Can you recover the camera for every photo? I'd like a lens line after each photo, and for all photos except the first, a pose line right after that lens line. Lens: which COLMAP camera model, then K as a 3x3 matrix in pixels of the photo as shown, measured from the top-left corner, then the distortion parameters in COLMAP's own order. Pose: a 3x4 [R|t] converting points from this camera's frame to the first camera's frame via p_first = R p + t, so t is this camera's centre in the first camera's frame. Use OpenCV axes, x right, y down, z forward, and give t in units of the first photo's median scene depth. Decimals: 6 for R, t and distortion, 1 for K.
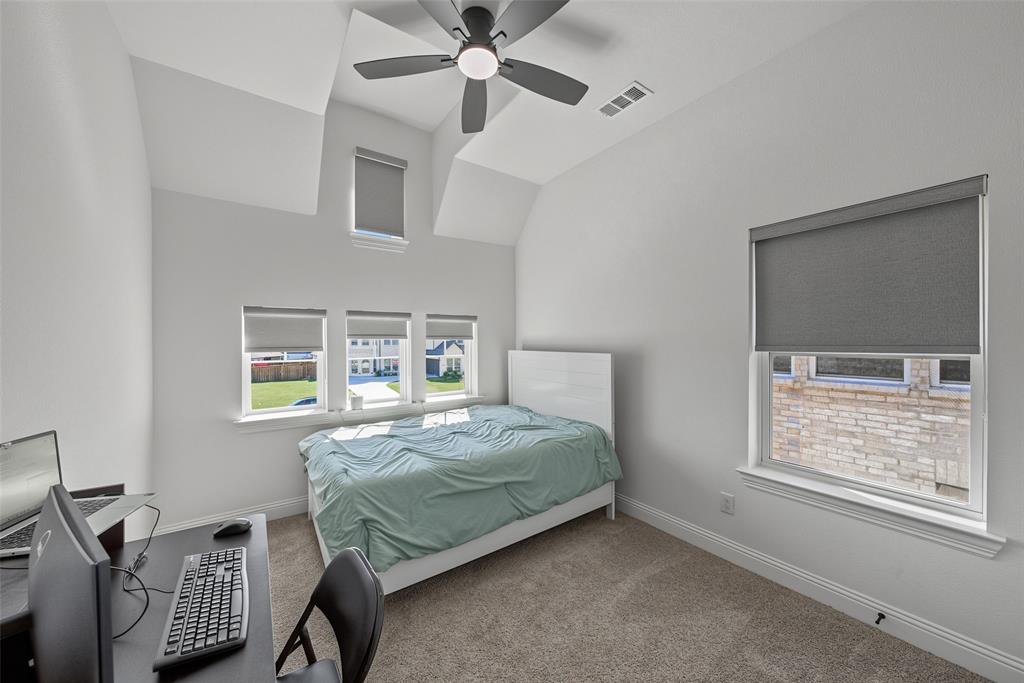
lens RADIAL K [[362.0, 0, 507.7], [0, 362.0, 342.8], [0, 0, 1]] dist [-0.002036, -0.000059]
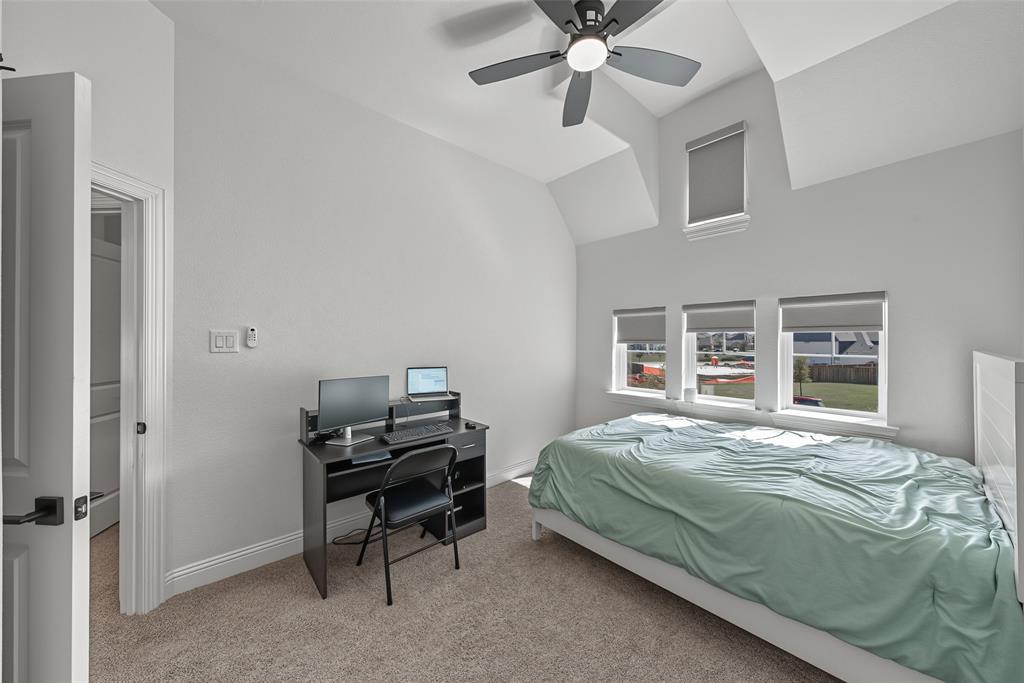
lens RADIAL K [[361.9, 0, 532.8], [0, 361.9, 341.0], [0, 0, 1]] dist [0.000202, 0.000074]
pose [[0.135230, 0.006676, -0.990792, 0.682842], [-0.000105, 0.999977, 0.006723, 0.008110], [0.990814, -0.000805, 0.135228, 0.549678]]
